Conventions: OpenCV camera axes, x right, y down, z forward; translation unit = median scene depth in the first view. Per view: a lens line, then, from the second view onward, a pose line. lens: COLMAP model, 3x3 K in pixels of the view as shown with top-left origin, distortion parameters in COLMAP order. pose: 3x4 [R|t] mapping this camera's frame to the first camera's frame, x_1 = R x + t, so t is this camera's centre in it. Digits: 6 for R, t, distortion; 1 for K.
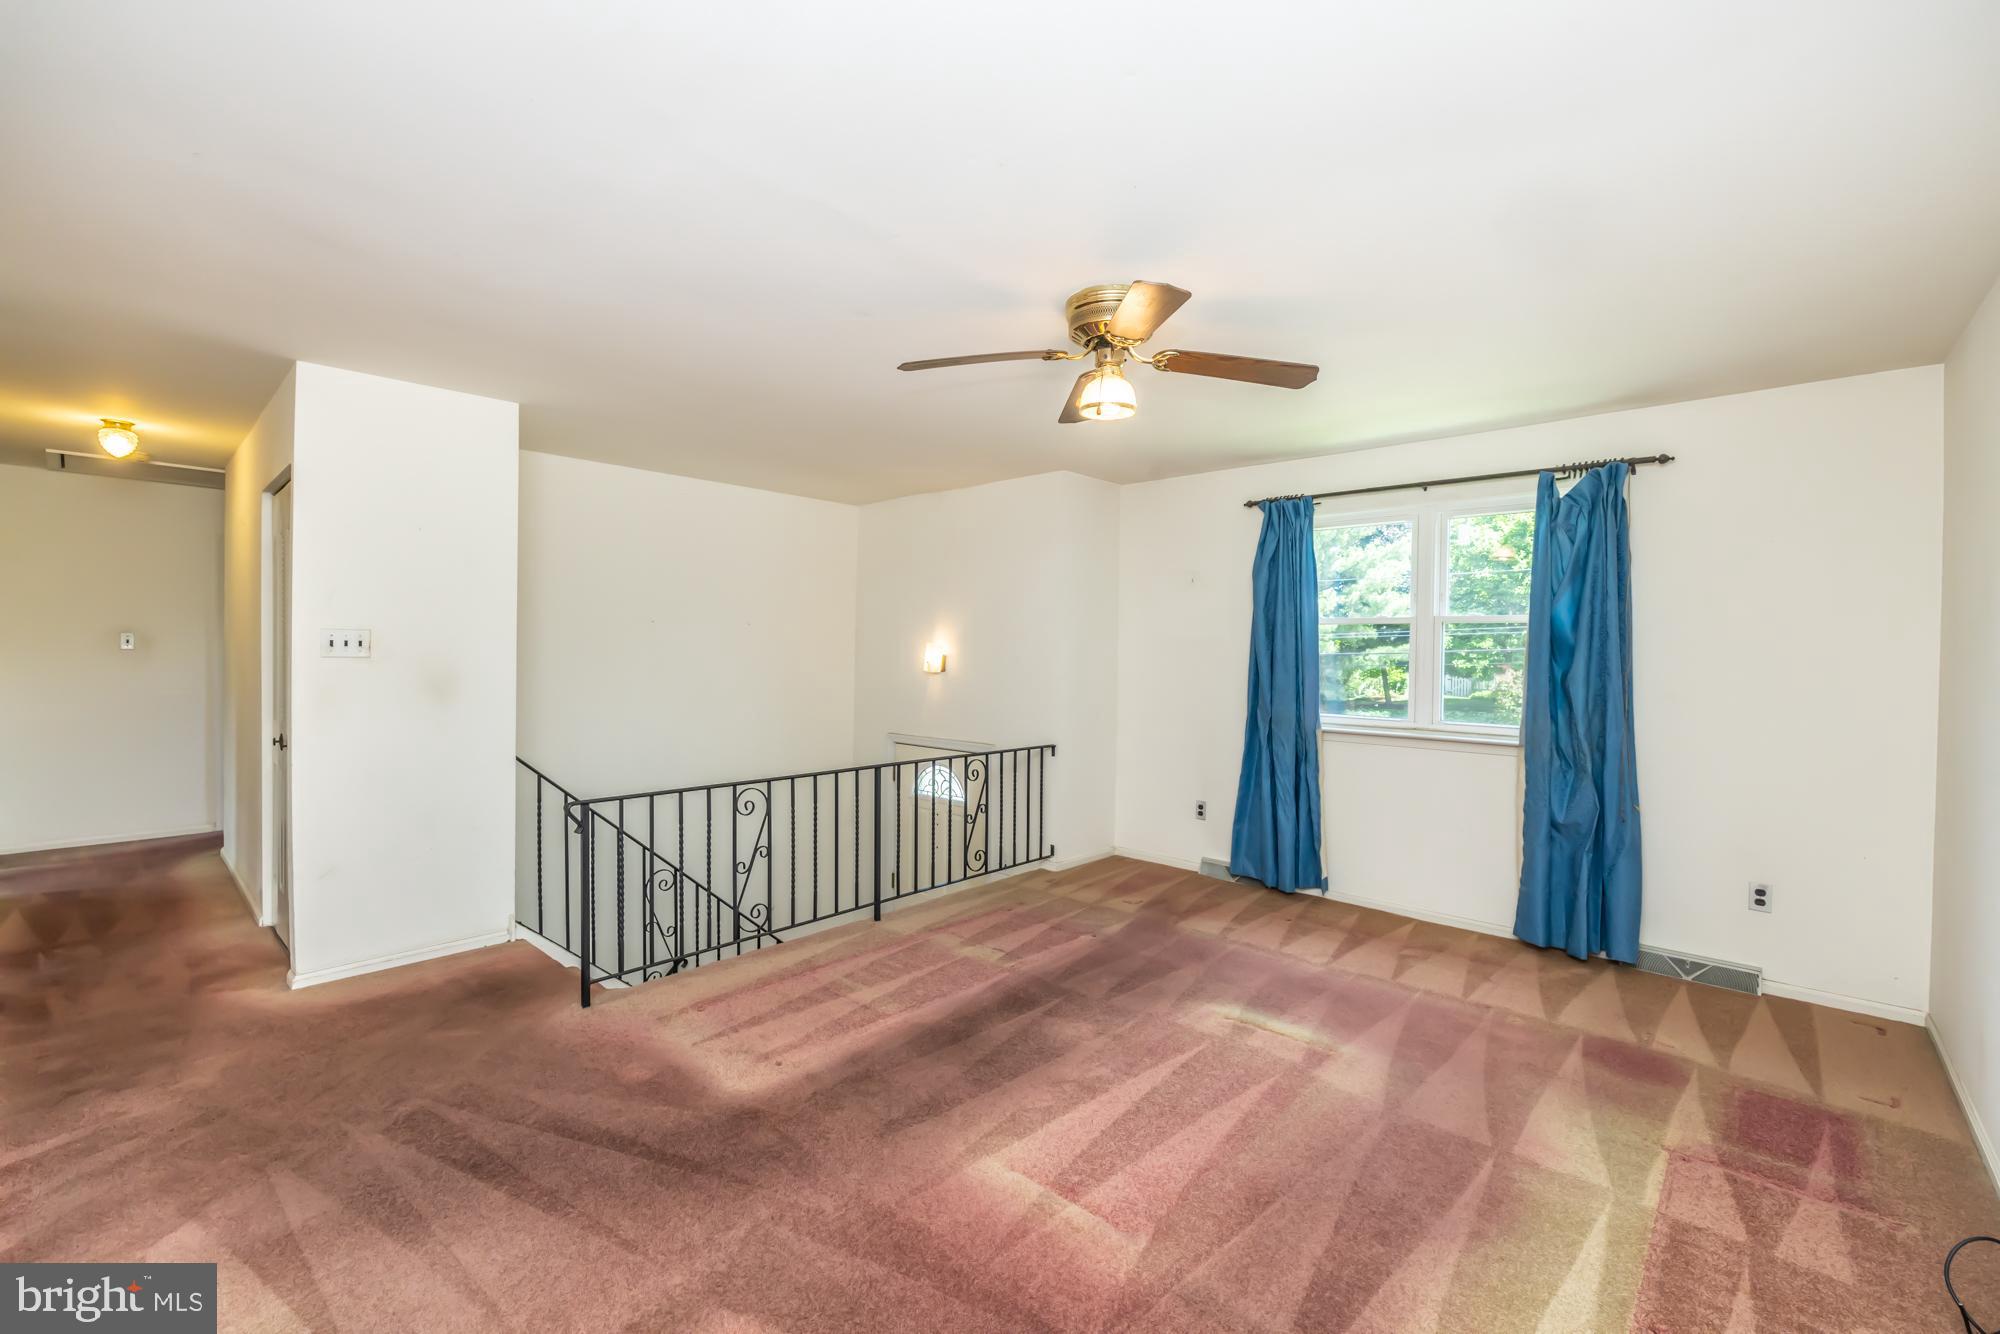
lens RADIAL K [[840.0, 0, 992.1], [0, 840.0, 642.3], [0, 0, 1]] dist [-0.000822, 0.000008]
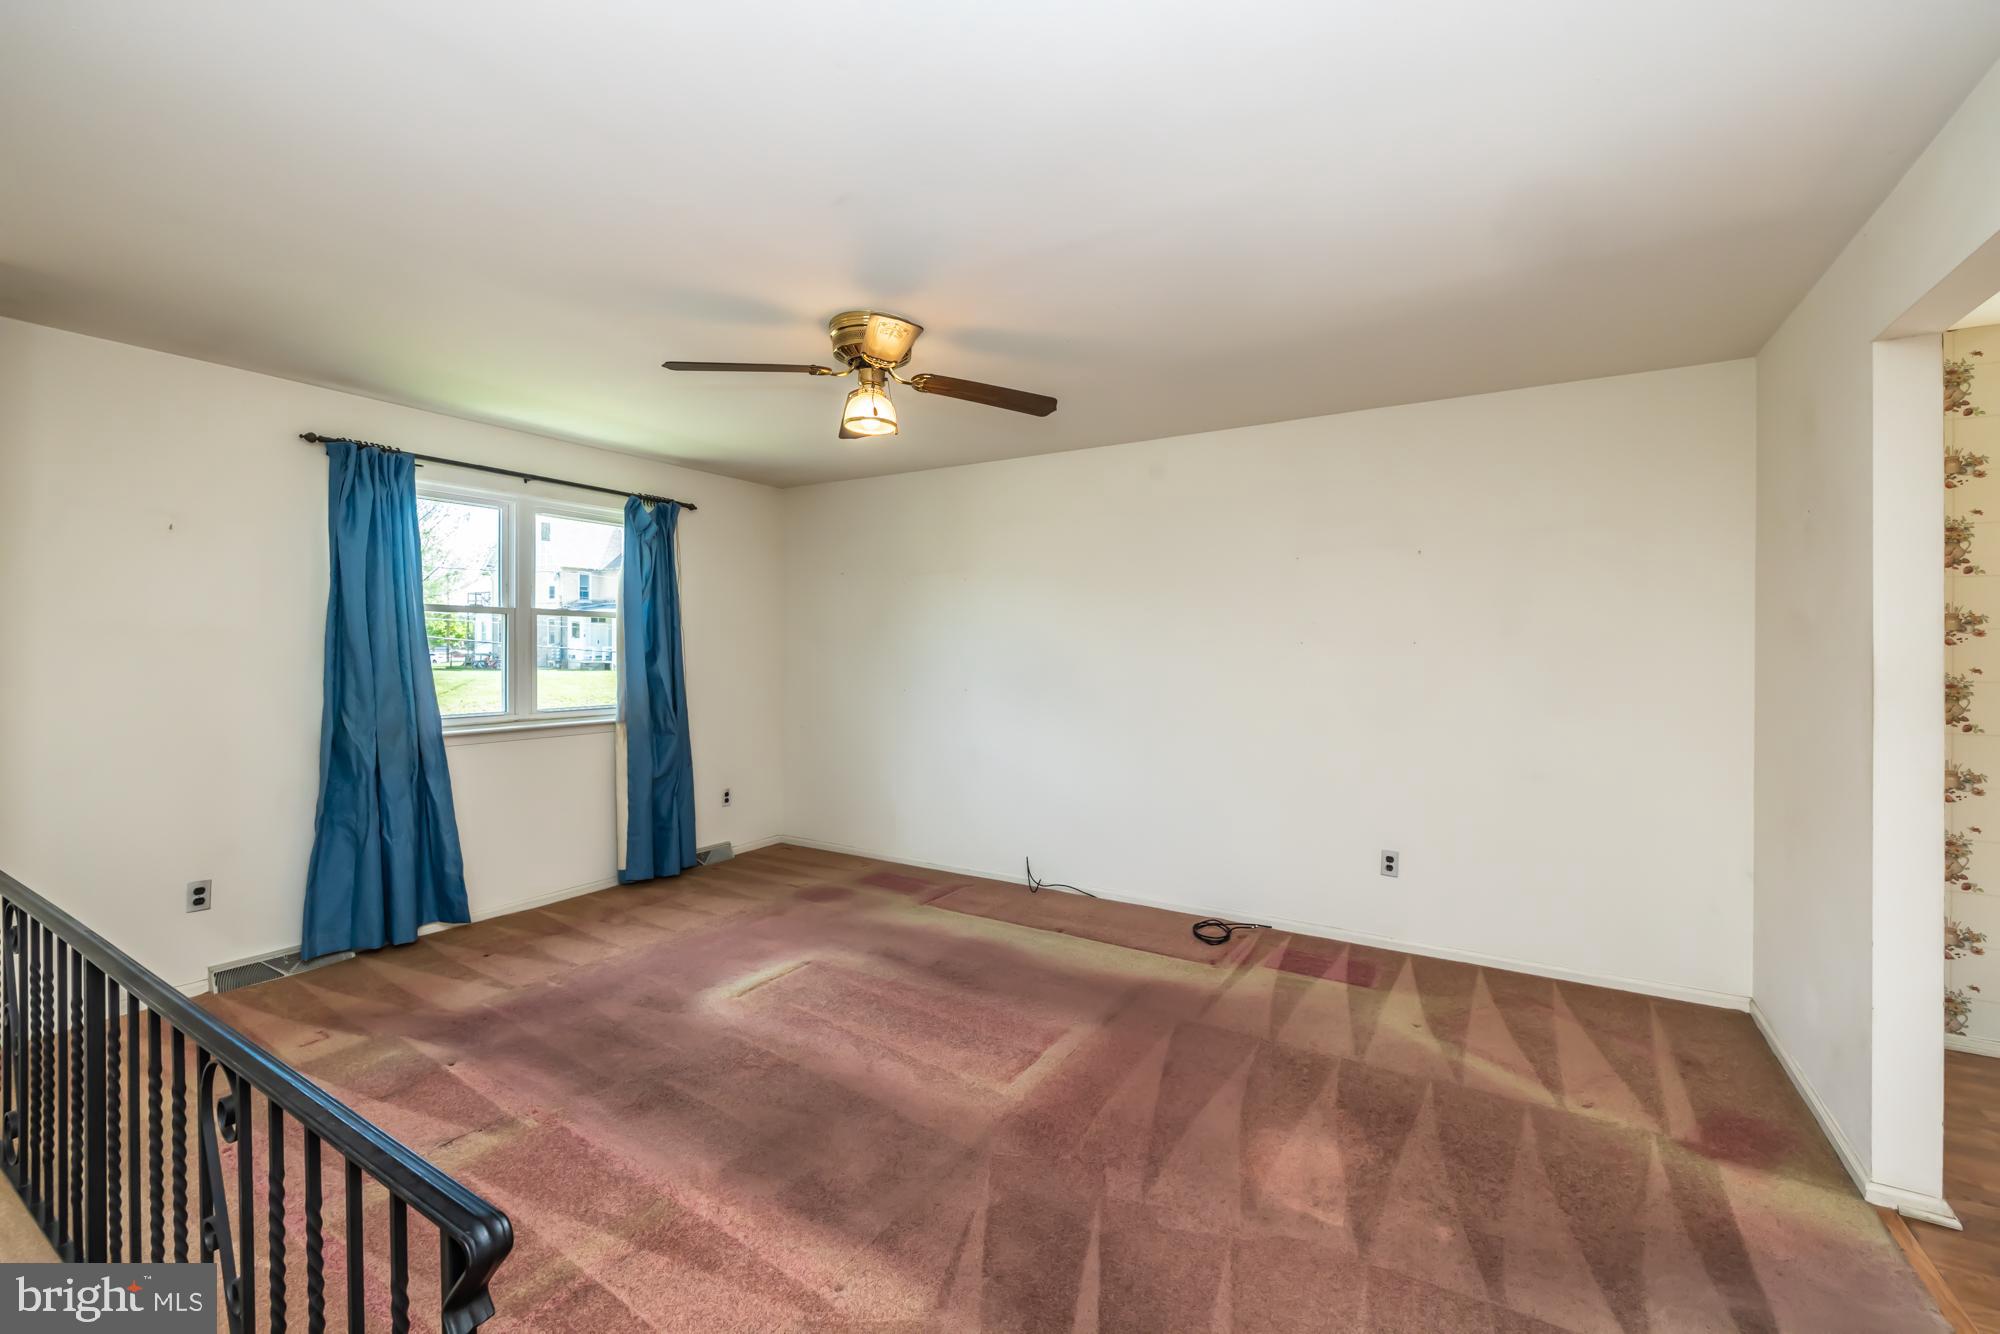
lens RADIAL K [[840.0, 0, 992.1], [0, 840.0, 642.3], [0, 0, 1]] dist [-0.000822, 0.000008]
pose [[-0.193887, -0.000446, 0.981024, -0.636938], [-0.007588, 0.999971, -0.001045, 0.007563], [-0.980994, -0.007647, -0.193885, 0.714509]]
